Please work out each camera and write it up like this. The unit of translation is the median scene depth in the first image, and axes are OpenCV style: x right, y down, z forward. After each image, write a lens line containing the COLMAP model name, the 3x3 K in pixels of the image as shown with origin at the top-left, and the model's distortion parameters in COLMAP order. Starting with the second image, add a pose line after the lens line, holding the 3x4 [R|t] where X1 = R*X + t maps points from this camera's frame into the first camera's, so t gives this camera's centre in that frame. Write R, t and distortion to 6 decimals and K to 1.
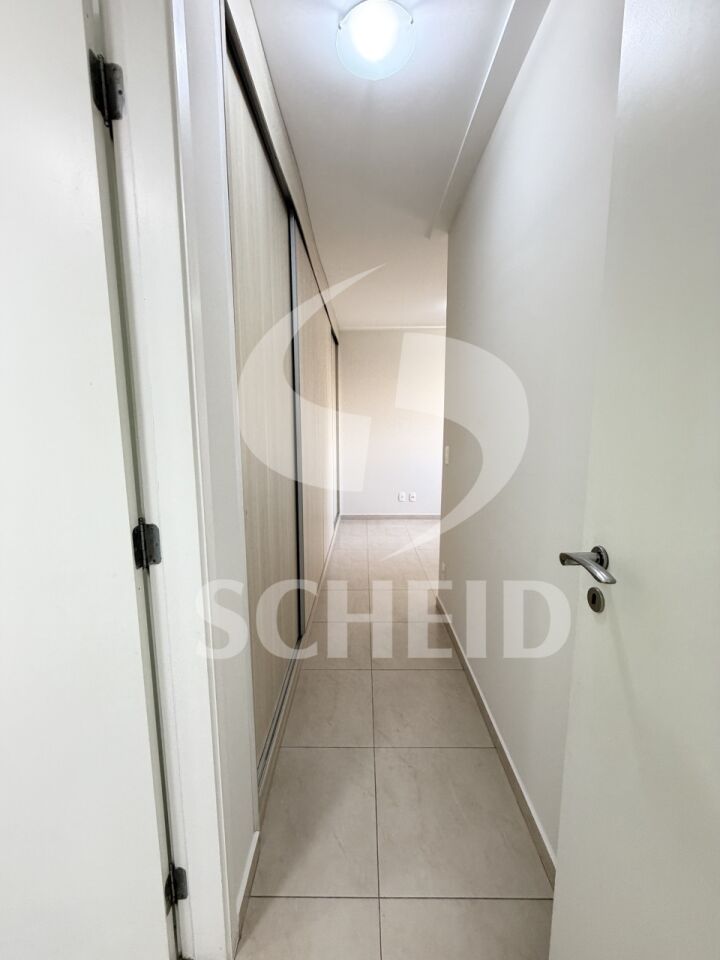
lens RADIAL K [[382.5, 0, 358.7], [0, 382.5, 481.0], [0, 0, 1]] dist [0.001258, 0.000810]
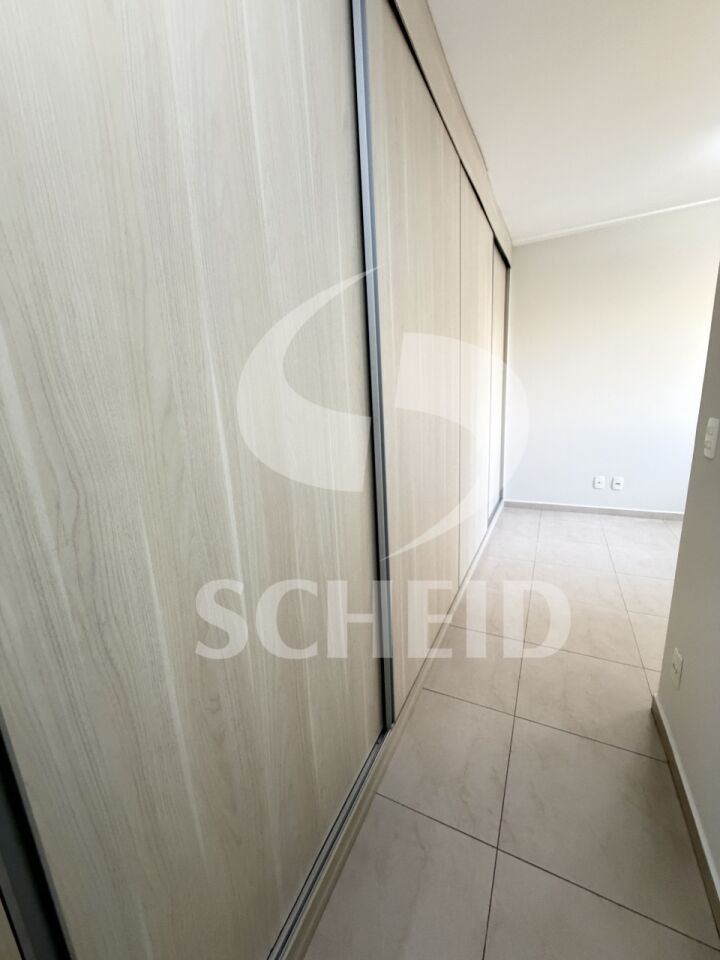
lens RADIAL K [[382.5, 0, 359.4], [0, 382.5, 478.8], [0, 0, 1]] dist [0.001258, 0.000810]
pose [[0.897910, 0.056371, -0.436554, 0.026475], [-0.014681, 0.995049, 0.098292, -0.029196], [0.439934, -0.081848, 0.894293, 0.195616]]
